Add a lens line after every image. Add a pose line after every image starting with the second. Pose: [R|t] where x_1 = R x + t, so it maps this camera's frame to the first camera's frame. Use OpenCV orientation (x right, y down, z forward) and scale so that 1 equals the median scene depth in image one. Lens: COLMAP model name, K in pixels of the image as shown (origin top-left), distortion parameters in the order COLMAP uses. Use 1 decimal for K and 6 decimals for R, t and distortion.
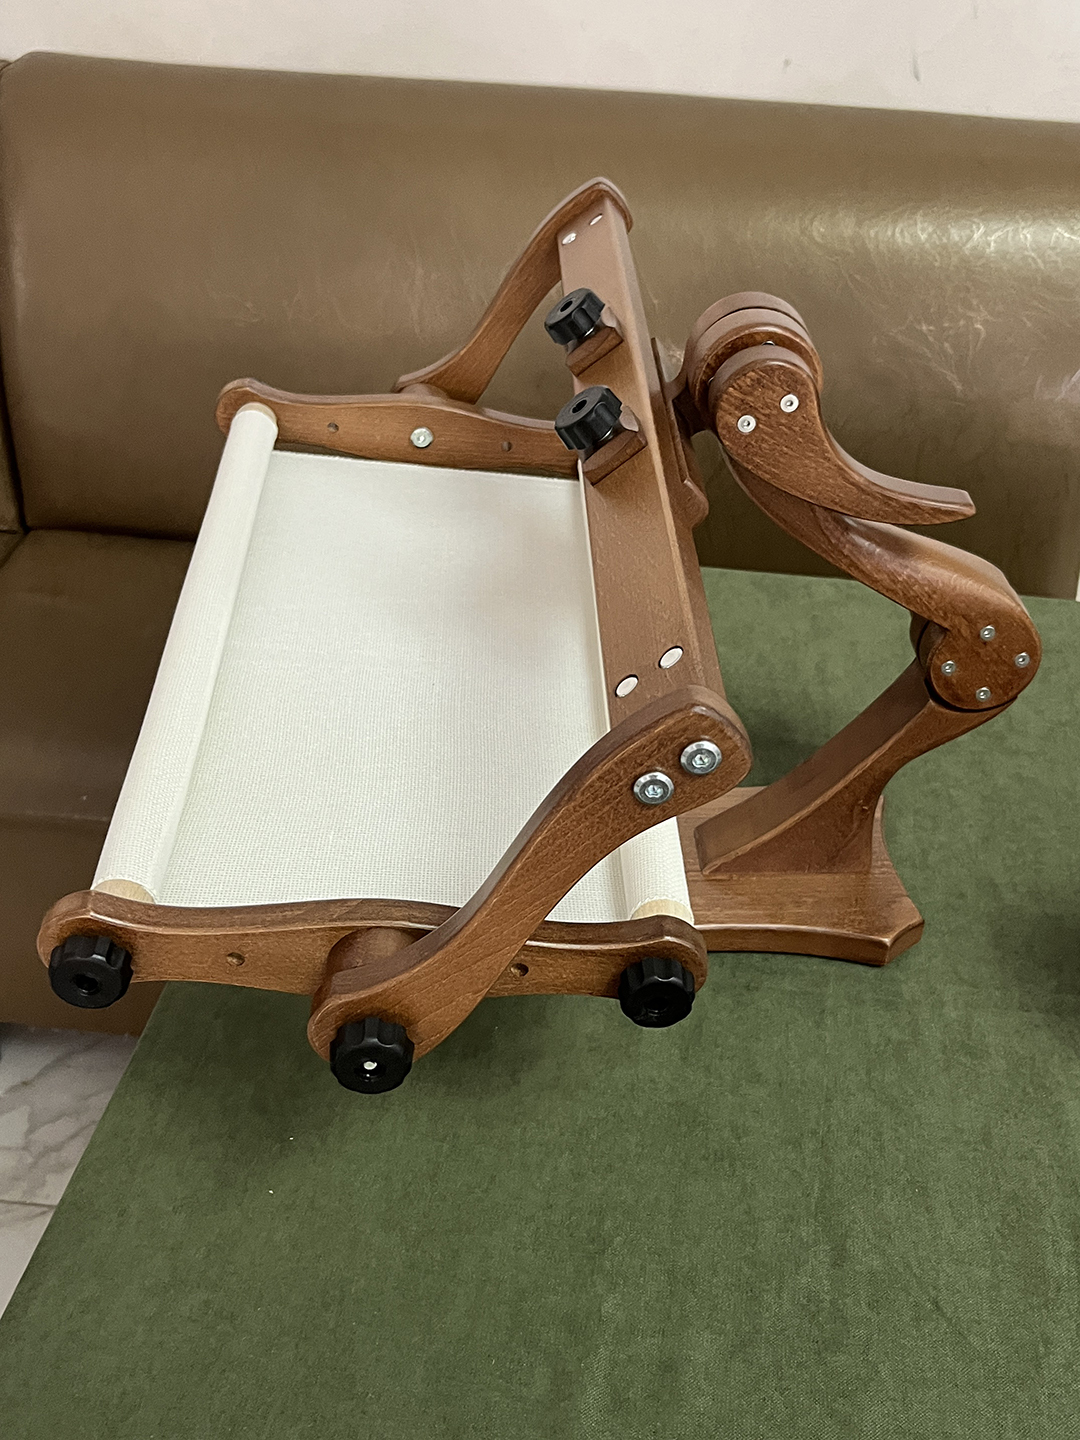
lens RADIAL K [[1443.2, 0, 603.9], [0, 1443.2, 714.5], [0, 0, 1]] dist [0.002473, 0.335461]
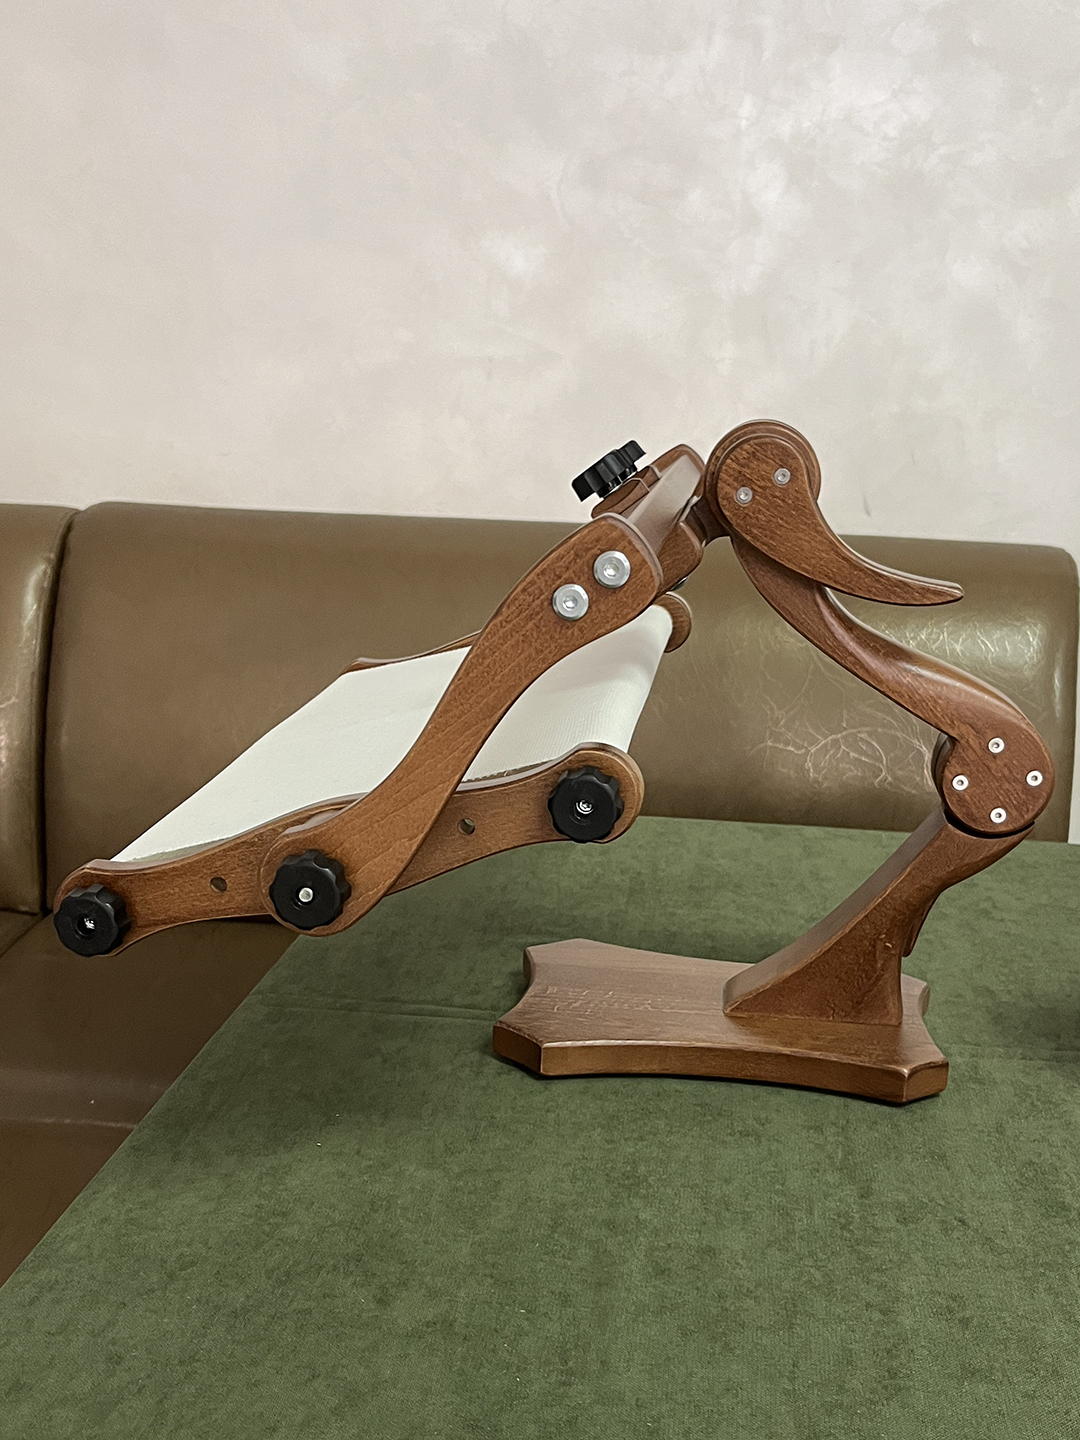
lens RADIAL K [[1461.1, 0, 600.7], [0, 1461.1, 782.4], [0, 0, 1]] dist [0.016648, -0.004683]
pose [[0.988105, 0.039681, -0.148574, 0.164214], [-0.088745, 0.936166, -0.340174, 0.401298], [0.125591, 0.349313, 0.928551, 0.004986]]
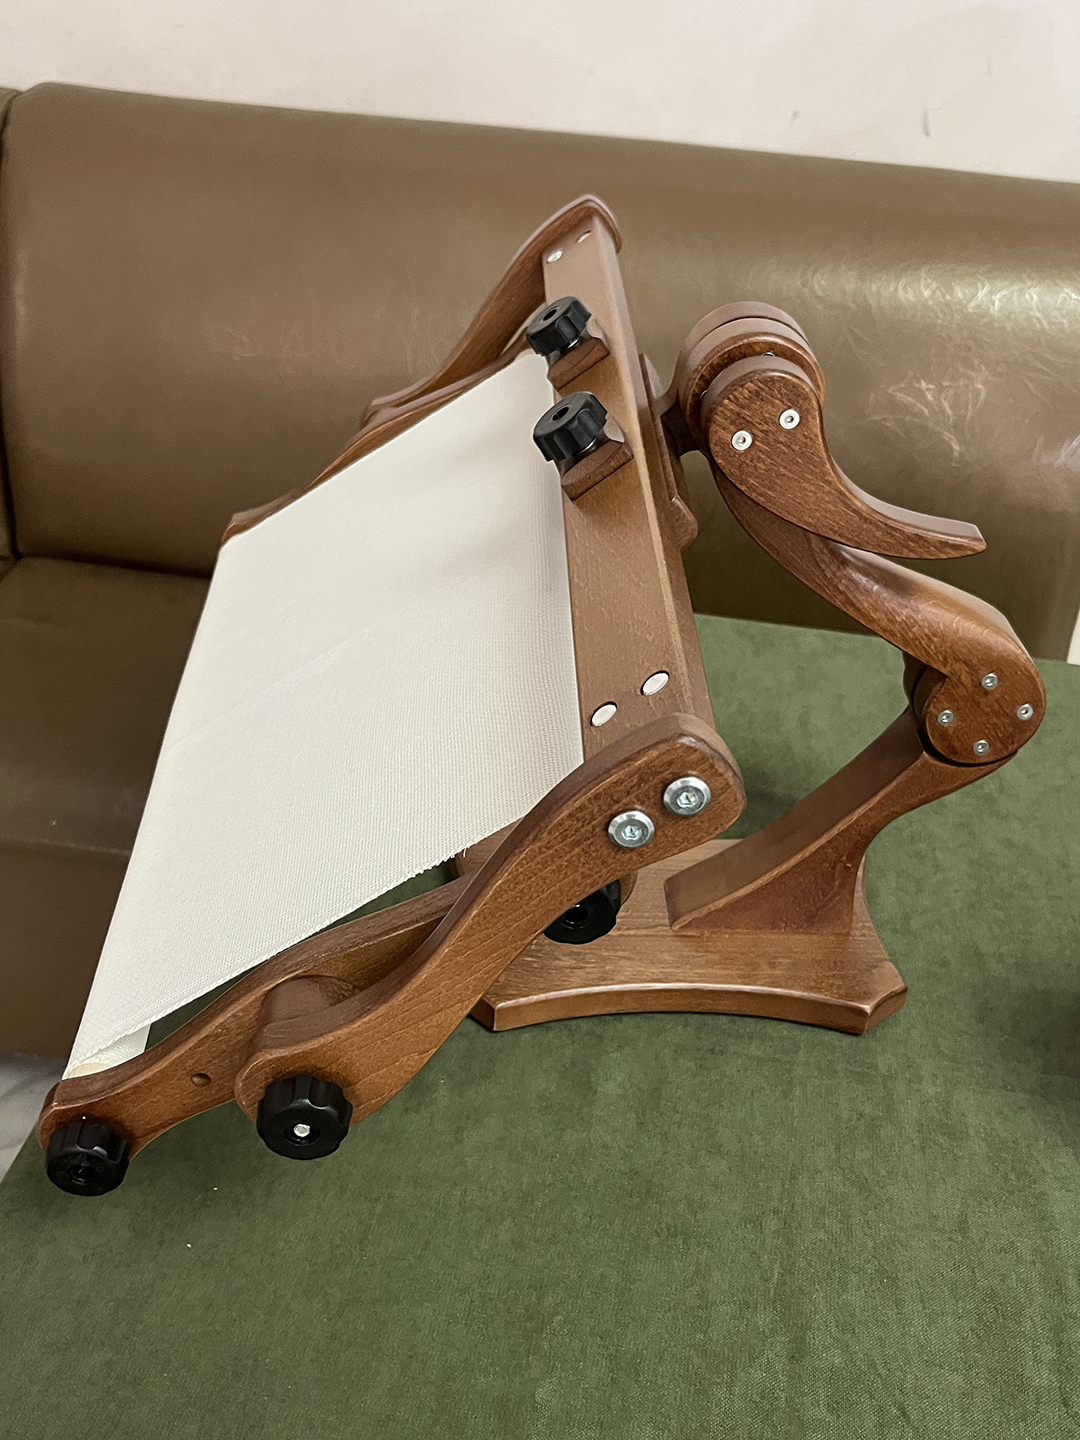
lens RADIAL K [[1404.4, 0, 546.1], [0, 1404.4, 763.7], [0, 0, 1]] dist [0.010262, -0.009619]
pose [[0.999220, 0.035777, -0.016734, -0.003080], [-0.035845, 0.999350, -0.003751, 0.011627], [0.016589, 0.004348, 0.999853, 0.105170]]
